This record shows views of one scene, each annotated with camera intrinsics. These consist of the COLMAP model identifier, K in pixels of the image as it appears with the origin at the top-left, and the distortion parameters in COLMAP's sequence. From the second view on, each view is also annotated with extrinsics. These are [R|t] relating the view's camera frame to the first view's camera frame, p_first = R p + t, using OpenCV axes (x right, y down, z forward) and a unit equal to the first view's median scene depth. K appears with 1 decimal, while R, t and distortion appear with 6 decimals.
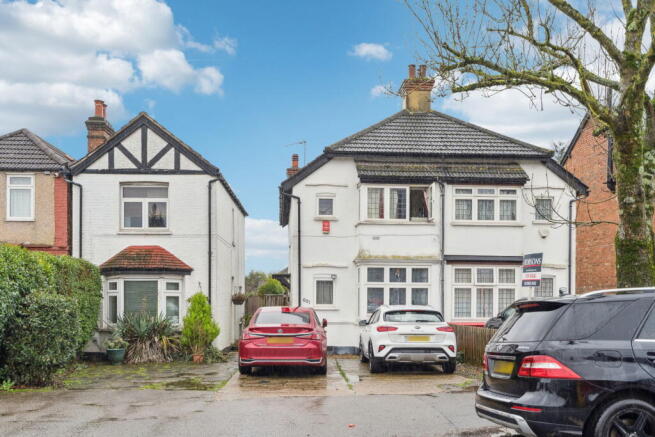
lens RADIAL K [[666.0, 0, 327.5], [0, 666.0, 242.3], [0, 0, 1]] dist [-0.001980, 0.007303]
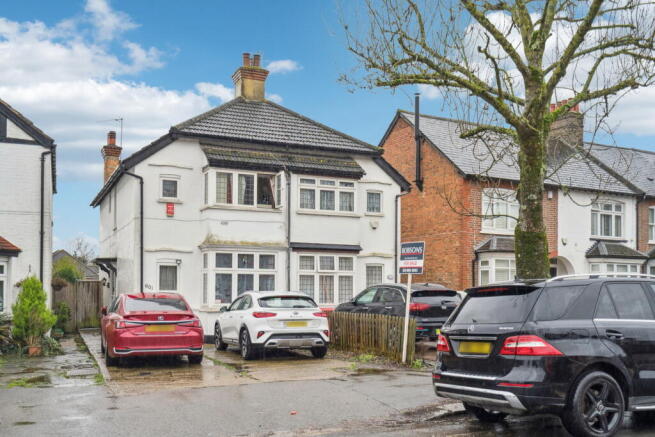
lens RADIAL K [[655.7, 0, 327.5], [0, 655.7, 218.5], [0, 0, 1]] dist [-0.006733, -0.009248]
pose [[0.934824, 0.039958, 0.352857, -0.127645], [-0.033241, 0.999133, -0.025078, 0.005942], [-0.353553, 0.011714, 0.935341, 0.038606]]
